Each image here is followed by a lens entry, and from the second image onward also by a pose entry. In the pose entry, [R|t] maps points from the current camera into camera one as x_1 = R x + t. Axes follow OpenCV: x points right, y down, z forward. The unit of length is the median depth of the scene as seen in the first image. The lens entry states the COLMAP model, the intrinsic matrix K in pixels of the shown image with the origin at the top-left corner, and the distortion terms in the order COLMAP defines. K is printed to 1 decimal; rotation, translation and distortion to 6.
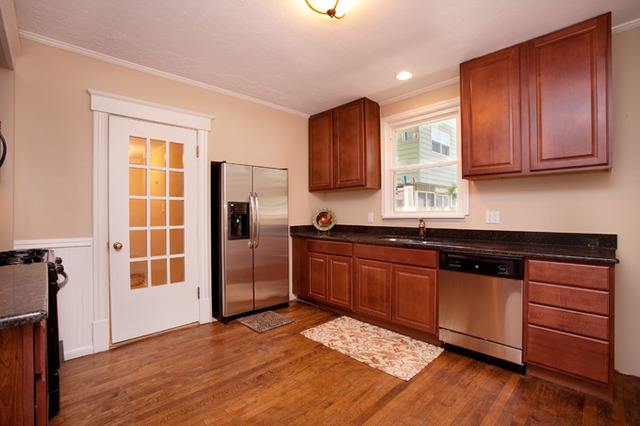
lens RADIAL K [[287.5, 0, 318.4], [0, 287.5, 209.7], [0, 0, 1]] dist [-0.033795, 0.000612]
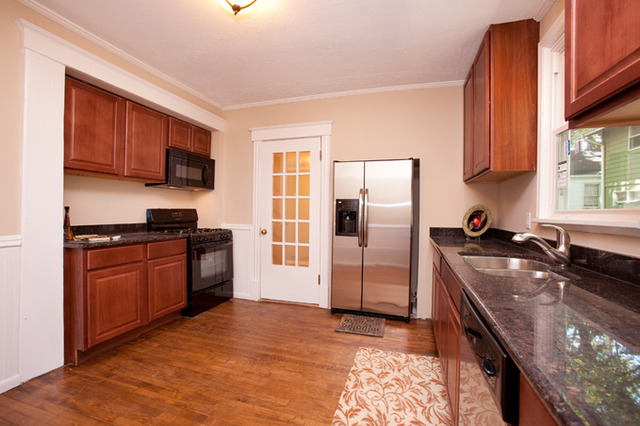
lens RADIAL K [[287.5, 0, 318.4], [0, 287.5, 214.9], [0, 0, 1]] dist [-0.033795, 0.000612]
pose [[0.484804, 0.014273, -0.874506, 0.622900], [-0.008513, 0.999896, 0.011600, 0.021102], [0.874582, 0.001821, 0.484875, 0.469653]]
